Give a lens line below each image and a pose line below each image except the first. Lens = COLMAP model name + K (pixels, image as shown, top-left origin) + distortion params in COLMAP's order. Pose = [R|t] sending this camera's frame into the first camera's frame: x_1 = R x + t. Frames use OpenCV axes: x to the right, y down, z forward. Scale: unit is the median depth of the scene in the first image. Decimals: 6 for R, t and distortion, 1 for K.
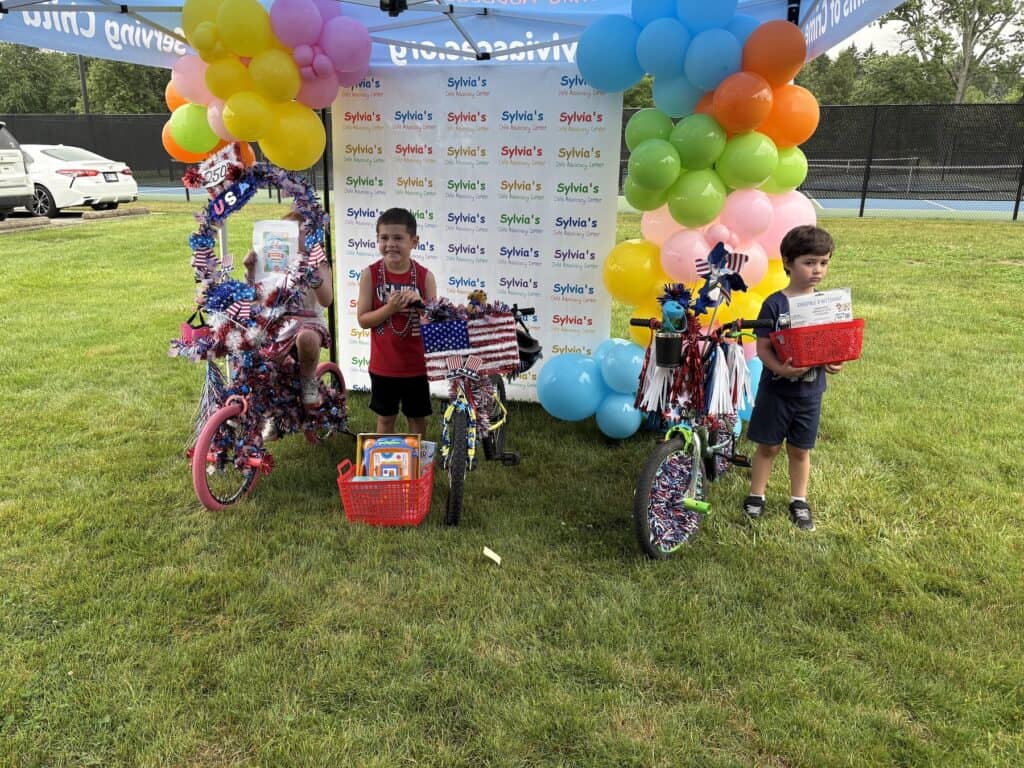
lens RADIAL K [[785.5, 0, 517.6], [0, 785.5, 384.2], [0, 0, 1]] dist [0.024825, -0.047311]
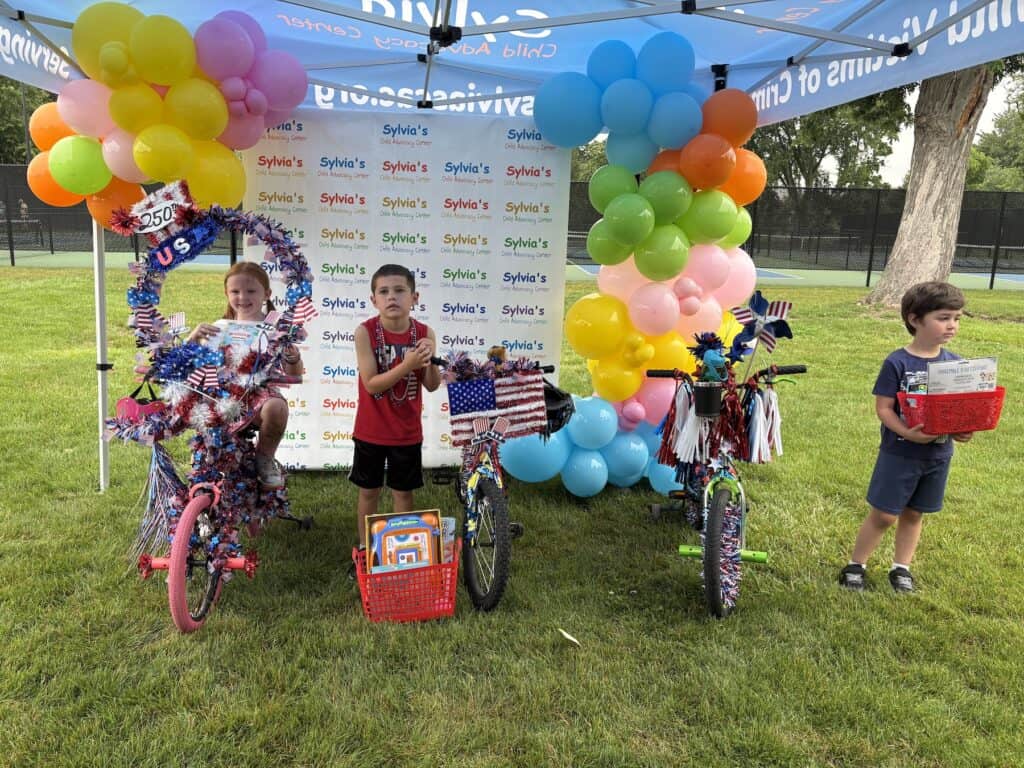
lens RADIAL K [[785.5, 0, 517.6], [0, 785.5, 384.2], [0, 0, 1]] dist [0.024825, -0.047311]
pose [[0.948174, -0.042935, 0.314837, -0.296606], [0.069285, 0.994924, -0.072982, -0.005382], [-0.310105, 0.091013, 0.946336, 0.117243]]
